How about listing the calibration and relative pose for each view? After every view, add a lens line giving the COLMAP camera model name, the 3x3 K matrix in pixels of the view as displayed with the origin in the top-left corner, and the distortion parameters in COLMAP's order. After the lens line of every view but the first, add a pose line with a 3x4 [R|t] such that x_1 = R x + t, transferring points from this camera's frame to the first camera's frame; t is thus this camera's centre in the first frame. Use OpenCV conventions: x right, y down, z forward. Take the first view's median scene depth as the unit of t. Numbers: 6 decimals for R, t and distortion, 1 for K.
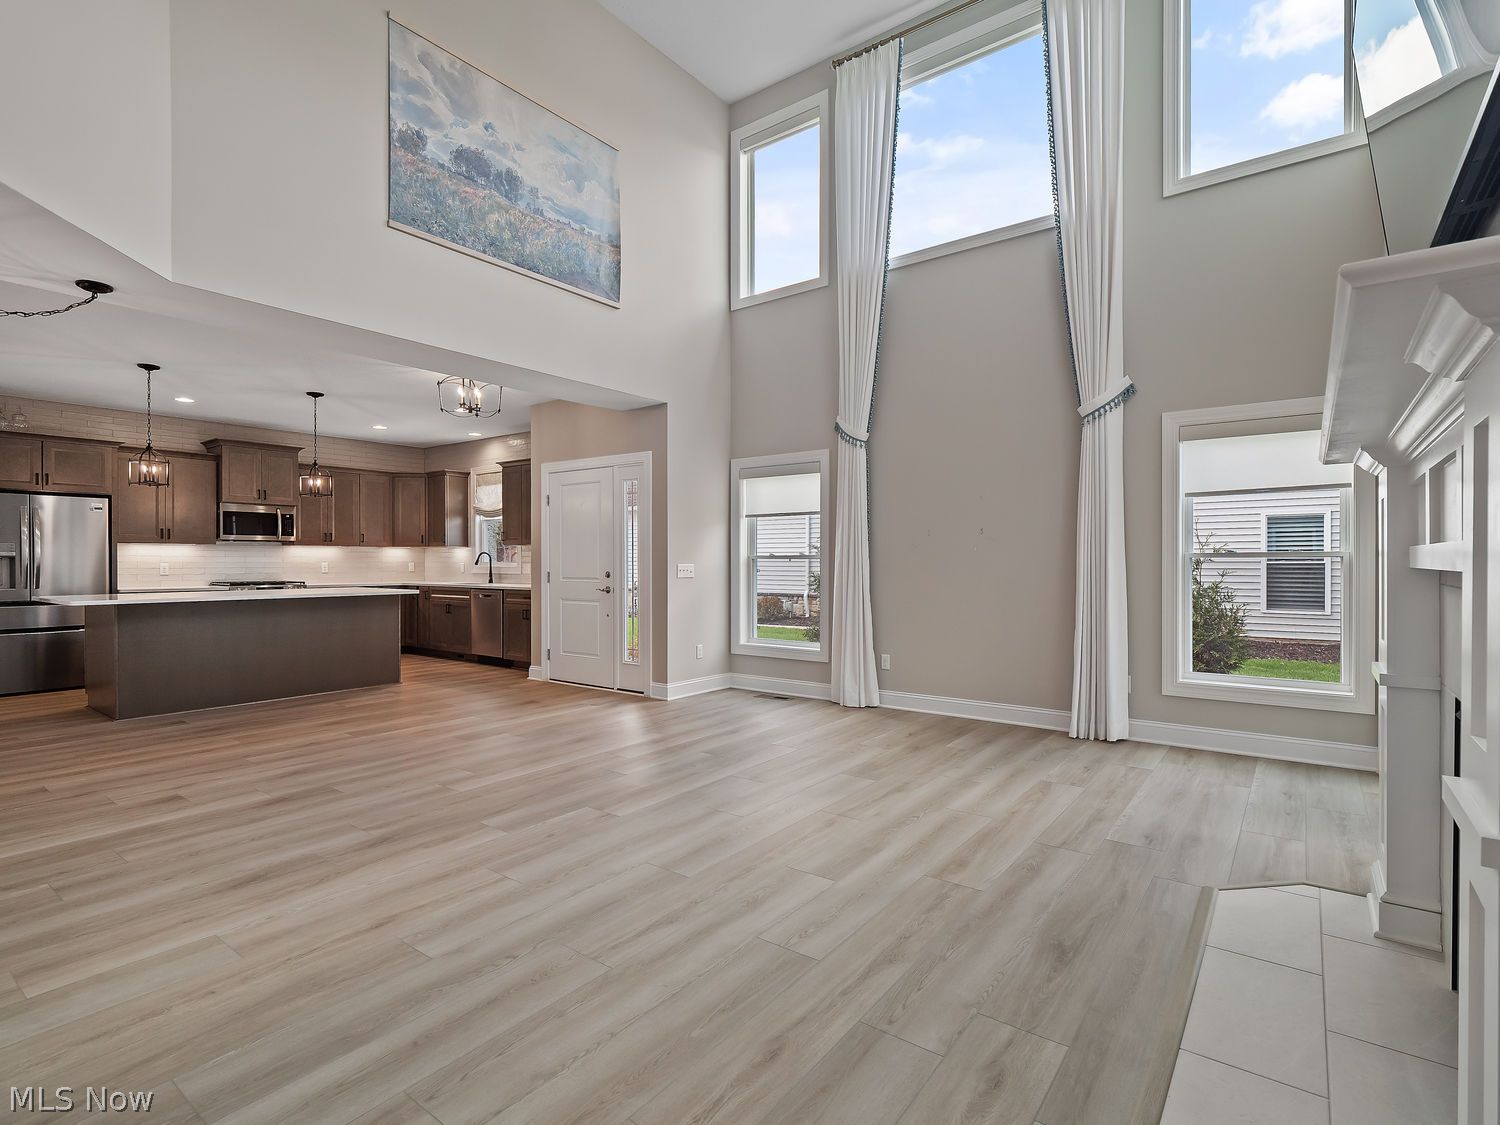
lens RADIAL K [[734.5, 0, 745.4], [0, 734.5, 555.9], [0, 0, 1]] dist [0.001194, -0.001244]
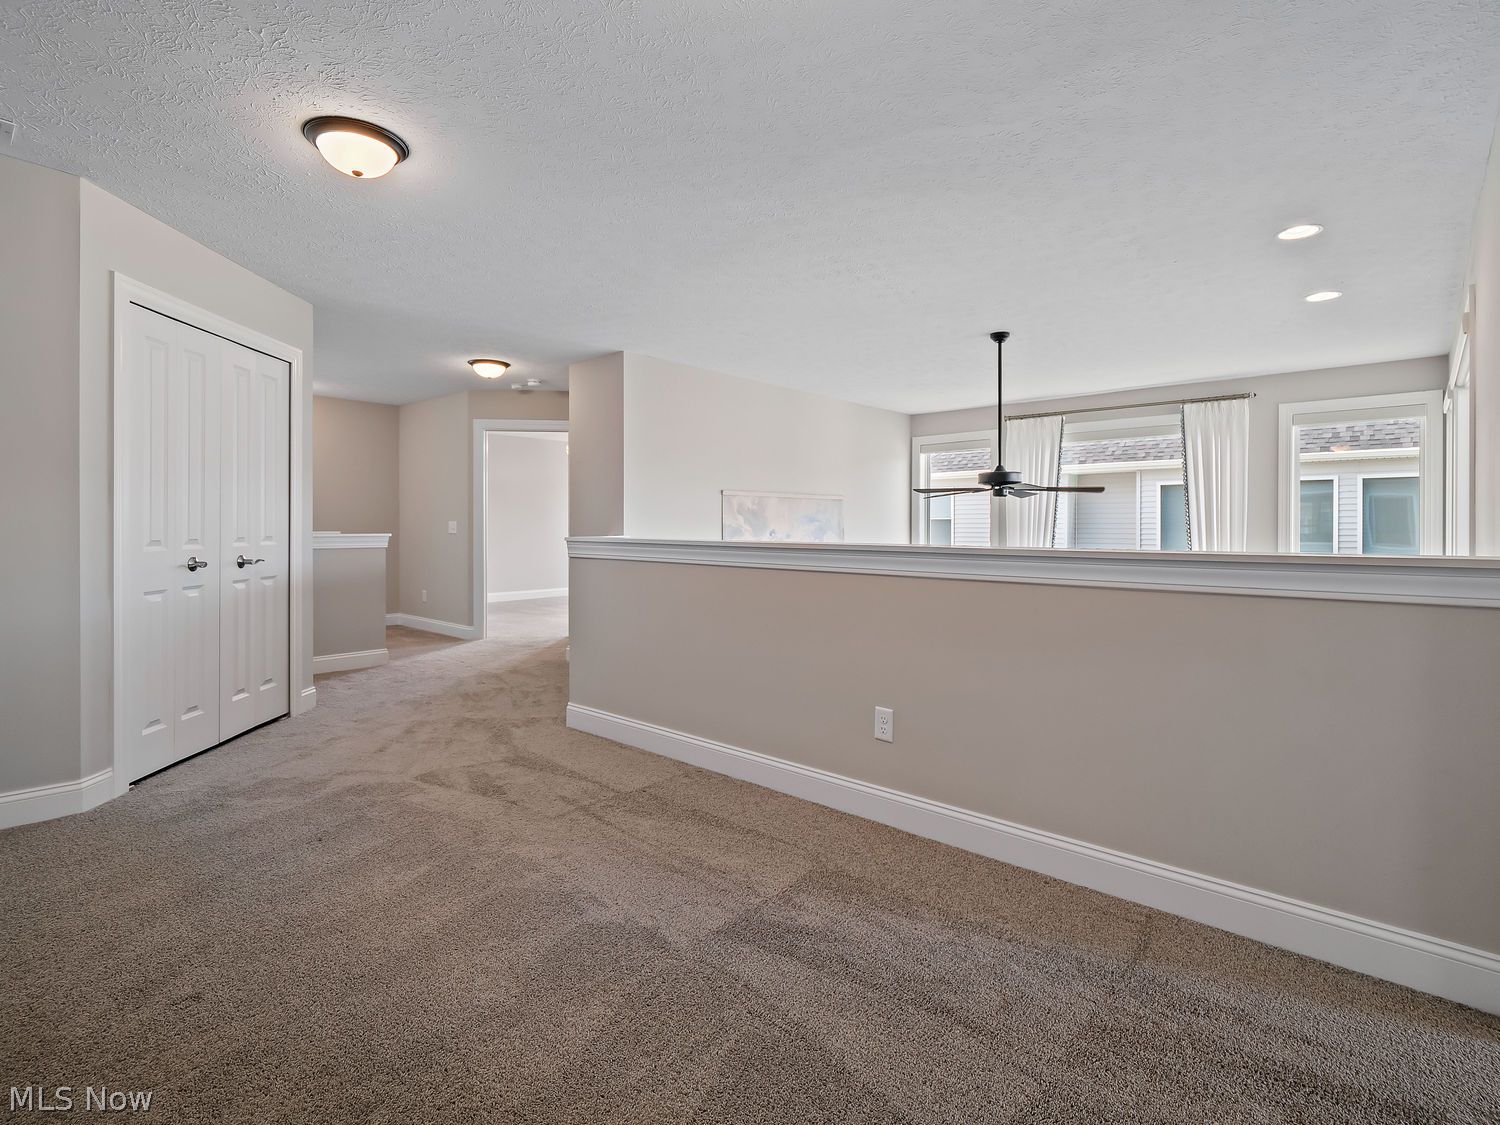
lens RADIAL K [[734.5, 0, 753.5], [0, 734.5, 549.7], [0, 0, 1]] dist [0.001194, -0.001244]
pose [[0.995024, 0.000386, -0.099638, -0.242201], [0.001524, 0.999816, 0.019099, -0.580259], [0.099628, -0.019156, 0.994840, -0.453411]]
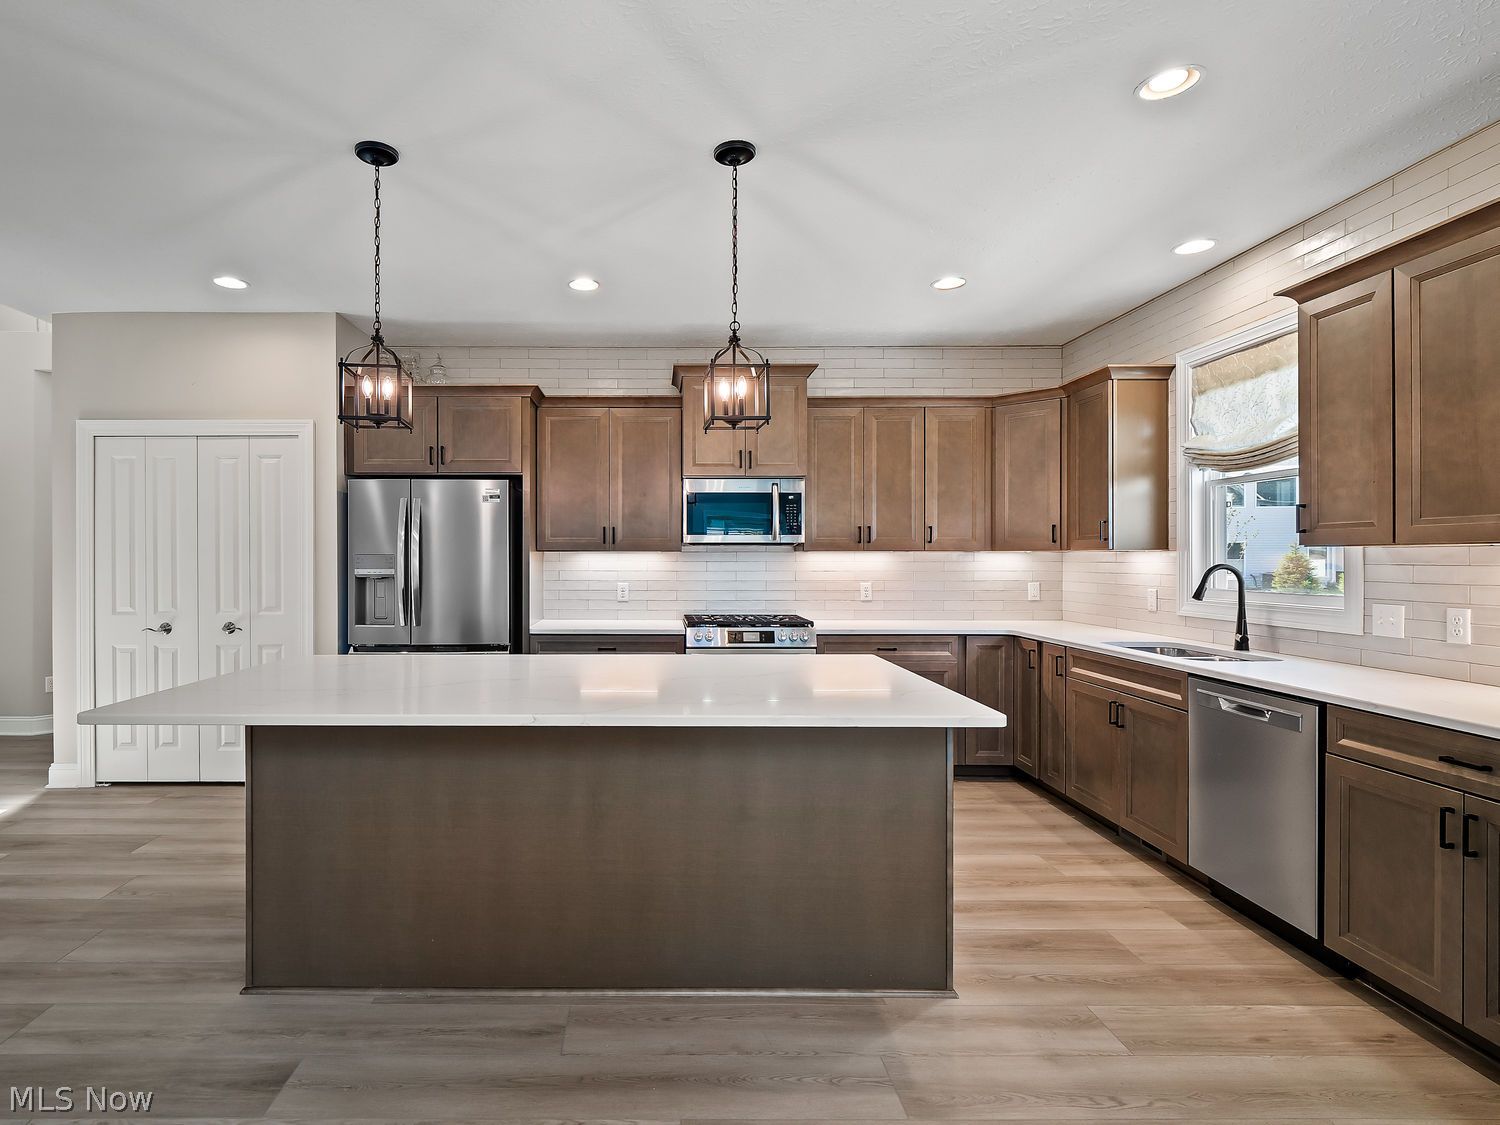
lens RADIAL K [[756.7, 0, 665.7], [0, 756.7, 562.6], [0, 0, 1]] dist [-0.001372, -0.002670]
pose [[0.606997, 0.006619, -0.794677, -0.424038], [0.005510, 0.999906, 0.012537, -0.024333], [0.794685, -0.011988, 0.606903, 1.040170]]
